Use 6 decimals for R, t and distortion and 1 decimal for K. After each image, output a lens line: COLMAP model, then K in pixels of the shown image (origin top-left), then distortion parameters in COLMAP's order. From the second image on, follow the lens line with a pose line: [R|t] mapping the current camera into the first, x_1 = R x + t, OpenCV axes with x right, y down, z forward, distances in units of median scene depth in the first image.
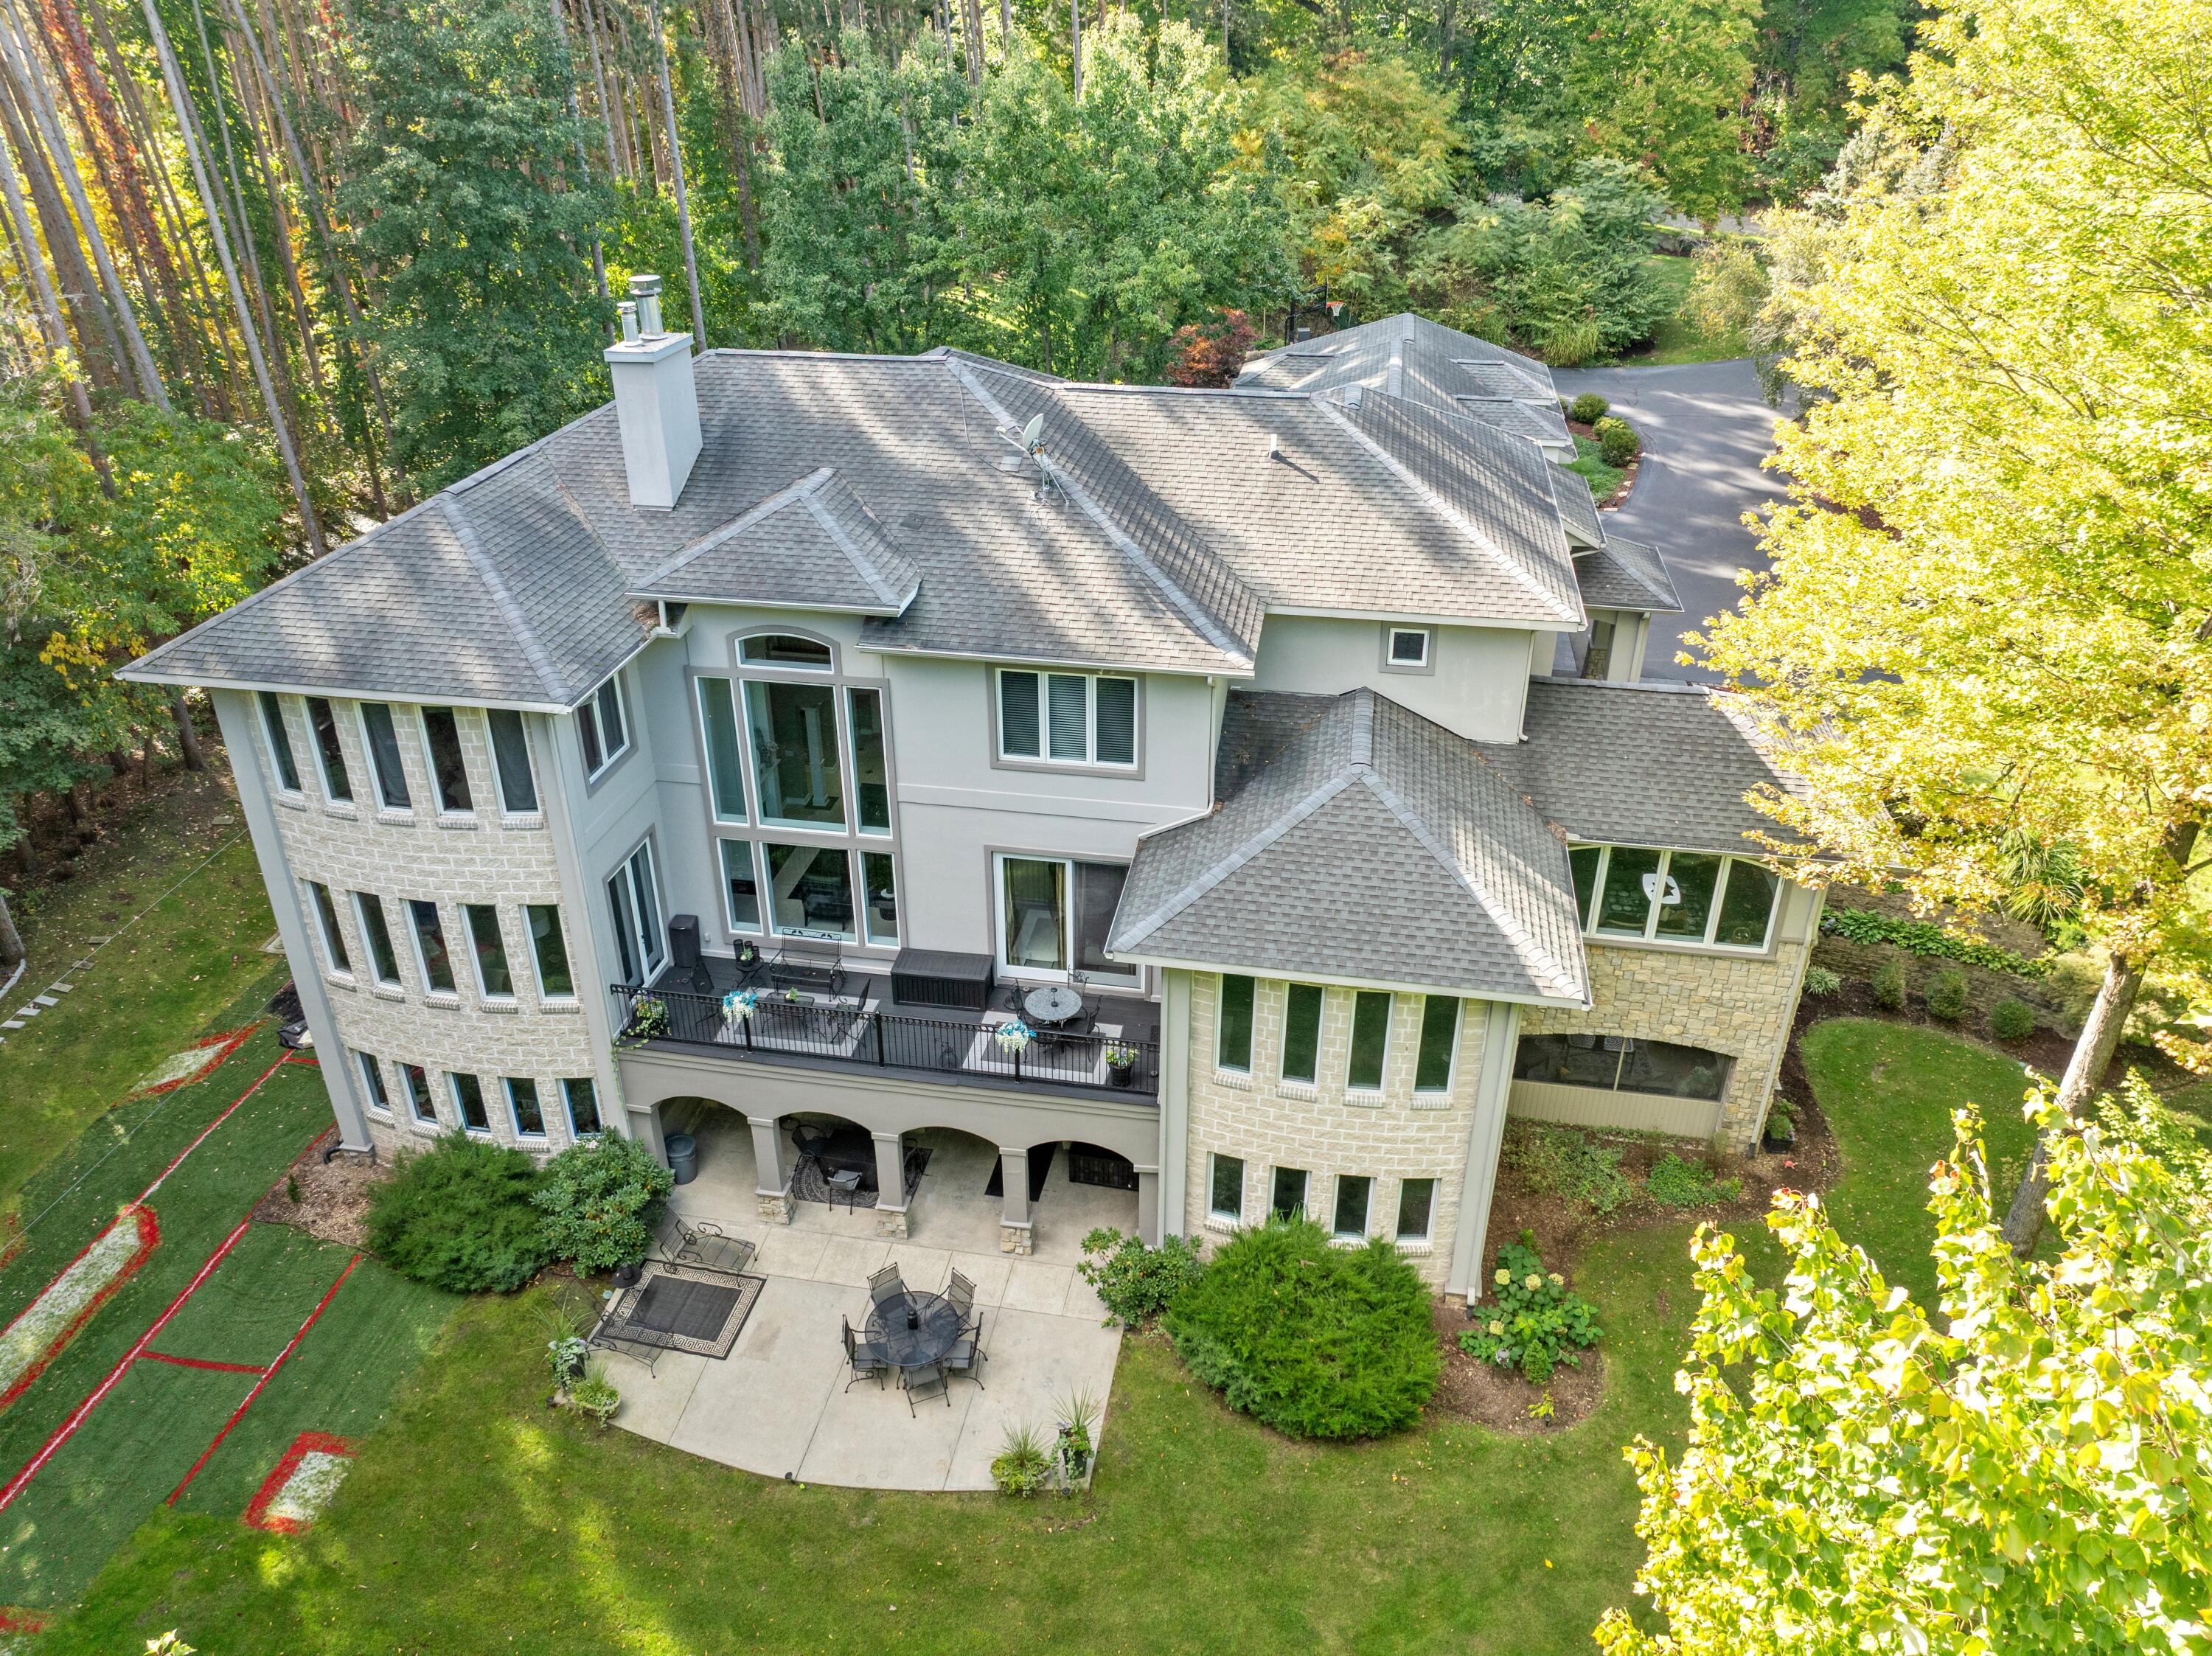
lens RADIAL K [[1559.6, 0, 1106.0], [0, 1559.6, 828.0], [0, 0, 1]] dist [-0.066650, 0.000868]
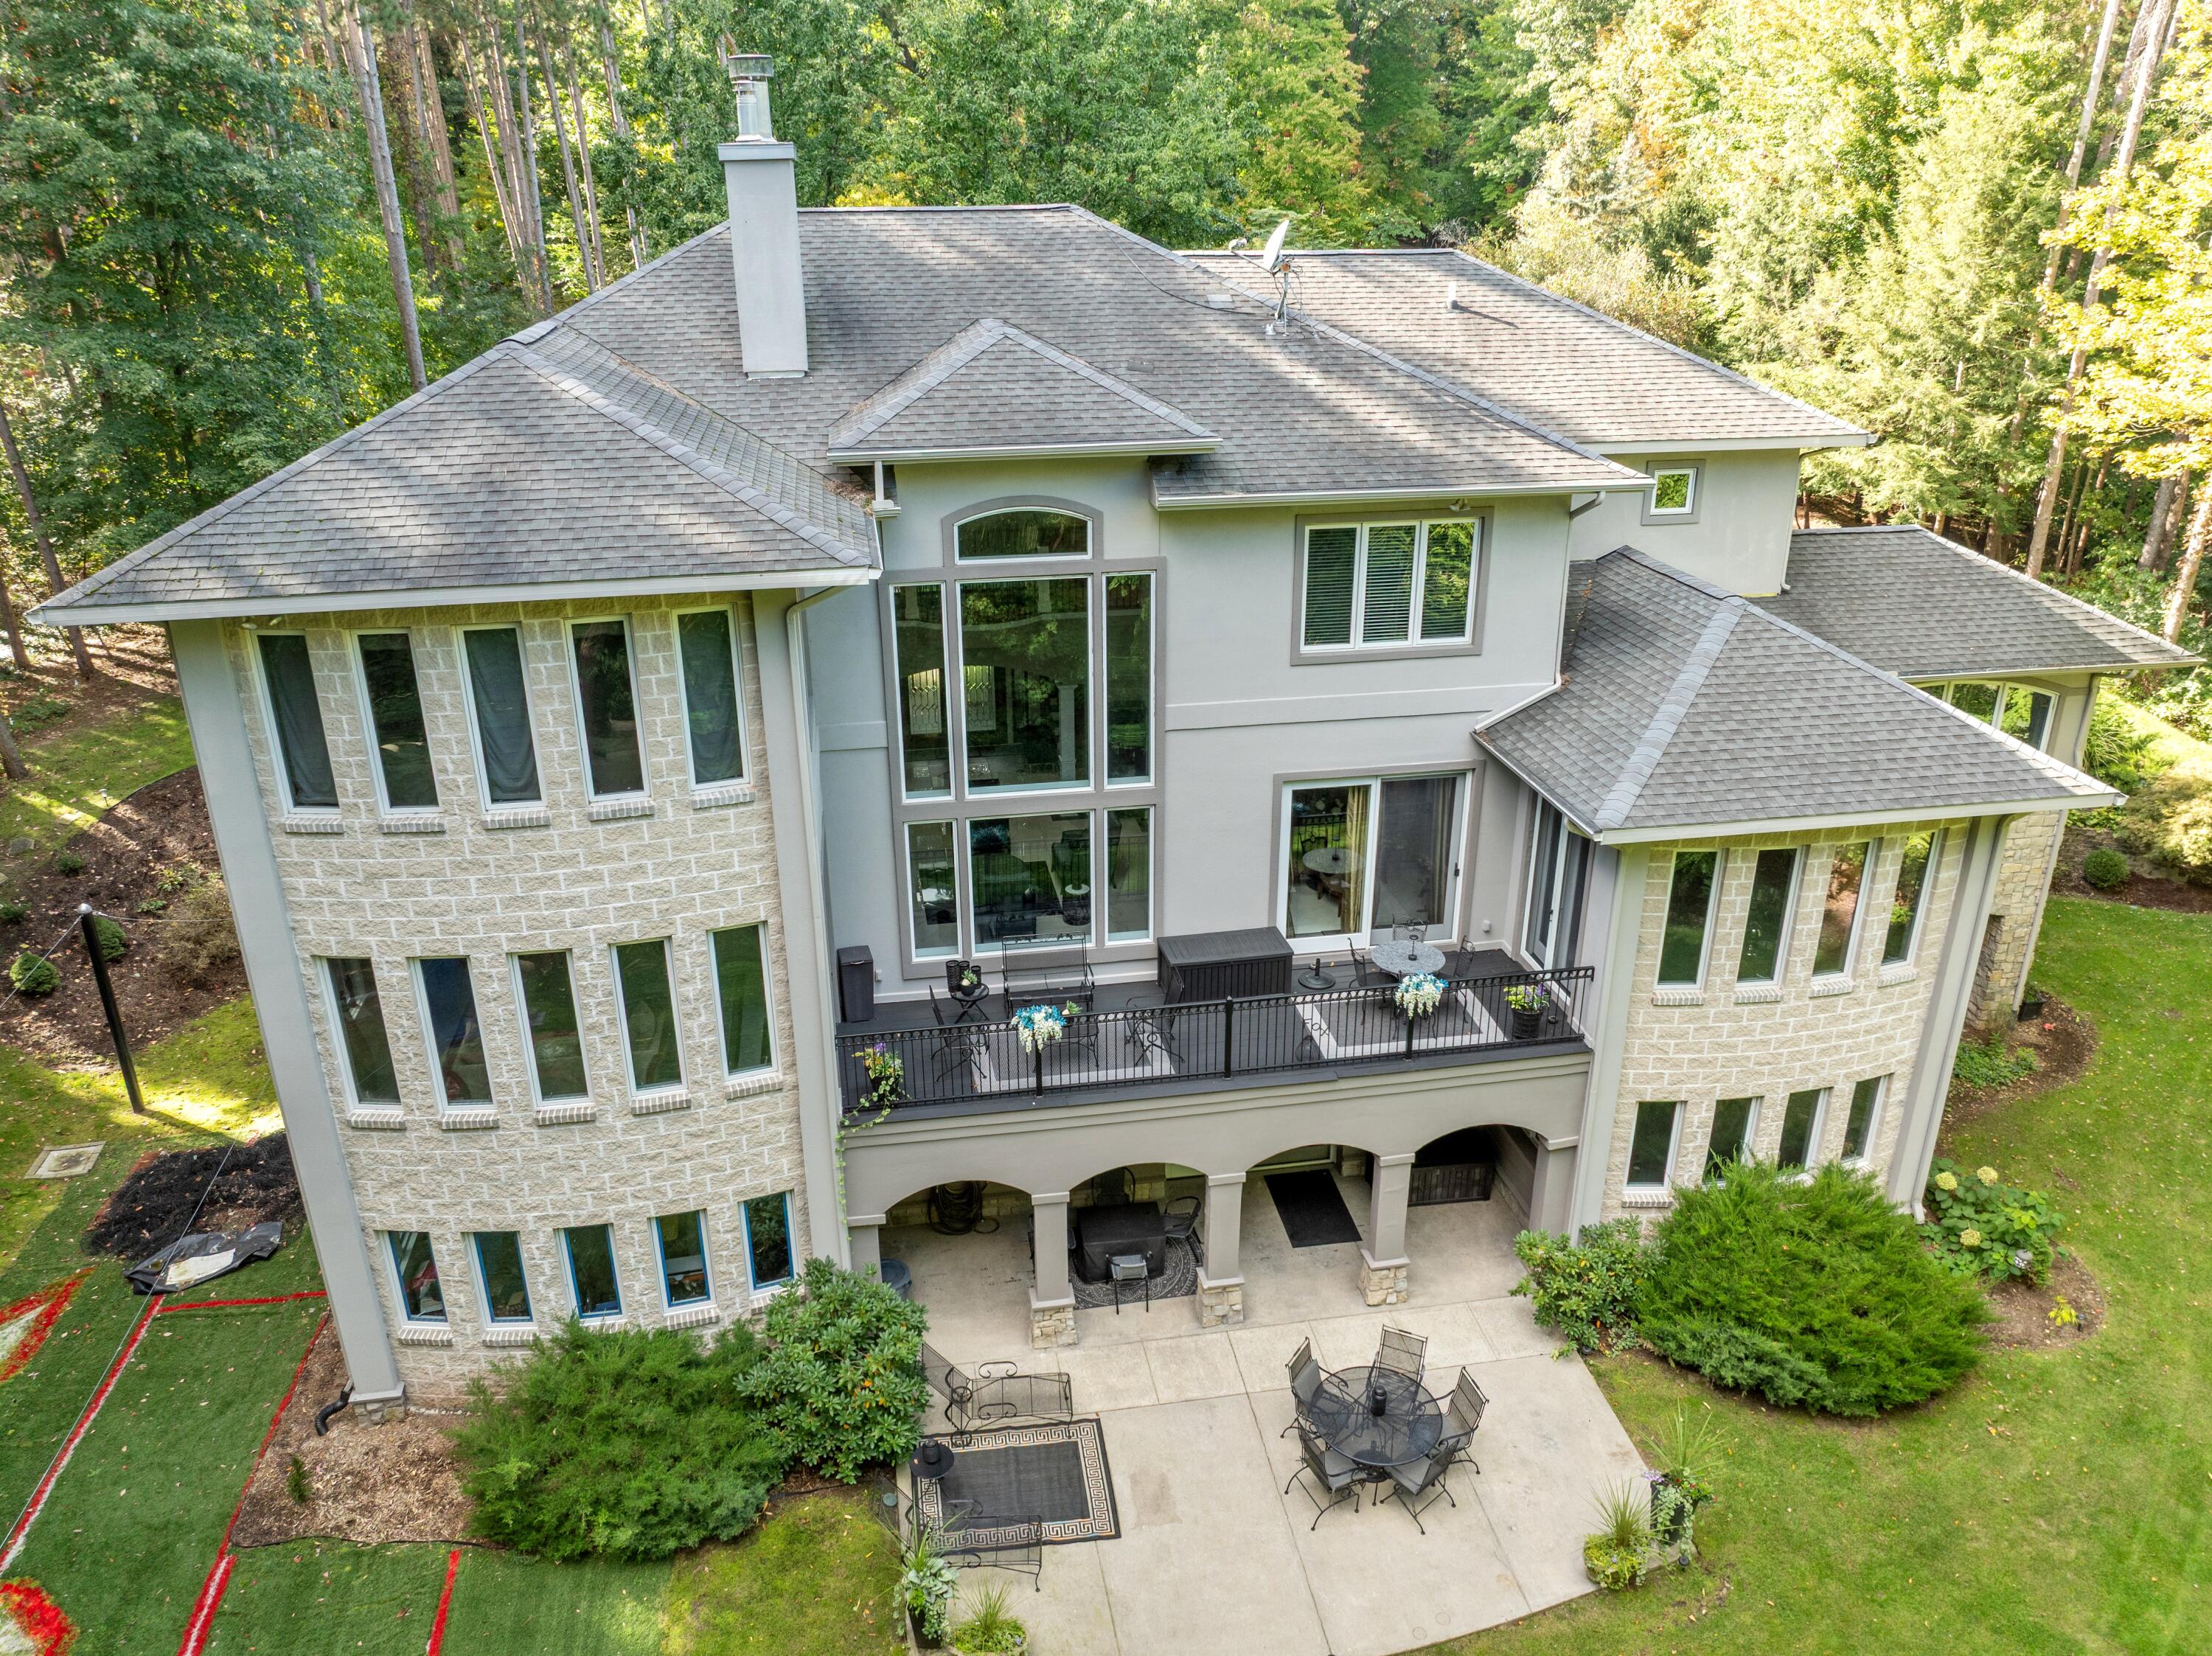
lens RADIAL K [[1575.4, 0, 1106.0], [0, 1575.4, 828.0], [0, 0, 1]] dist [-0.046148, -0.001416]
pose [[0.941892, -0.136995, 0.306711, -0.401189], [0.169163, 0.982274, -0.080751, 0.086049], [-0.290212, 0.127943, 0.948371, 0.289154]]
